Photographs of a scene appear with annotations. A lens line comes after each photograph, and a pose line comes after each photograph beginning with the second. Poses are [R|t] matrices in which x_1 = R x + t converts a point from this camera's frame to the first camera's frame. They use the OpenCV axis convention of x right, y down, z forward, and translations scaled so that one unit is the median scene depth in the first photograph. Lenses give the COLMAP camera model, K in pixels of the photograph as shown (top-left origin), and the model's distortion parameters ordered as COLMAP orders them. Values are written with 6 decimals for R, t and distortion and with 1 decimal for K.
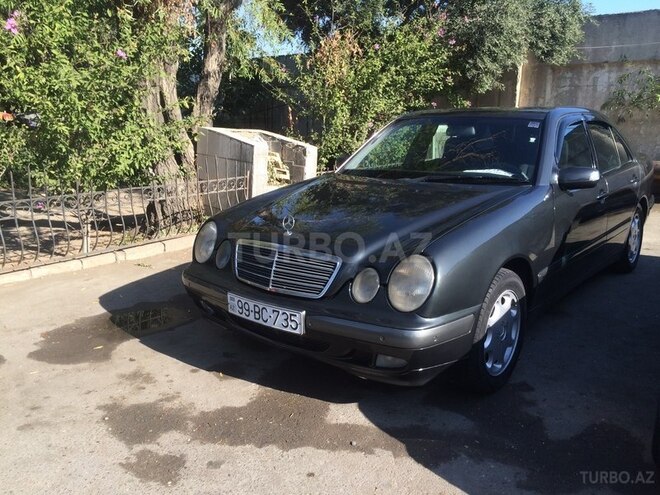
lens RADIAL K [[560.0, 0, 330.9], [0, 560.0, 257.1], [0, 0, 1]] dist [0.068174, -0.088828]
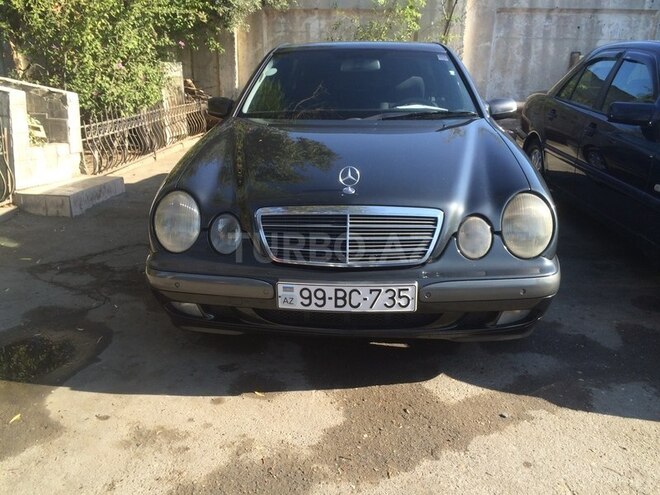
lens RADIAL K [[560.0, 0, 330.9], [0, 560.0, 257.1], [0, 0, 1]] dist [0.068174, -0.088828]
pose [[0.816148, -0.181607, 0.548563, -0.541736], [0.137439, 0.983094, 0.120982, -0.049345], [-0.561260, -0.023345, 0.827310, 0.373398]]
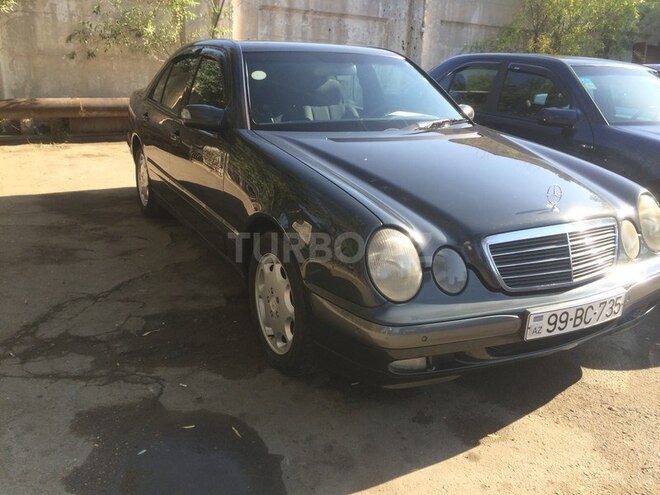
lens RADIAL K [[560.0, 0, 330.9], [0, 560.0, 257.1], [0, 0, 1]] dist [0.068174, -0.088828]
pose [[0.394242, -0.283019, 0.874342, -0.894033], [0.187592, 0.956150, 0.224914, -0.209919], [-0.899657, 0.075349, 0.430046, 0.952695]]
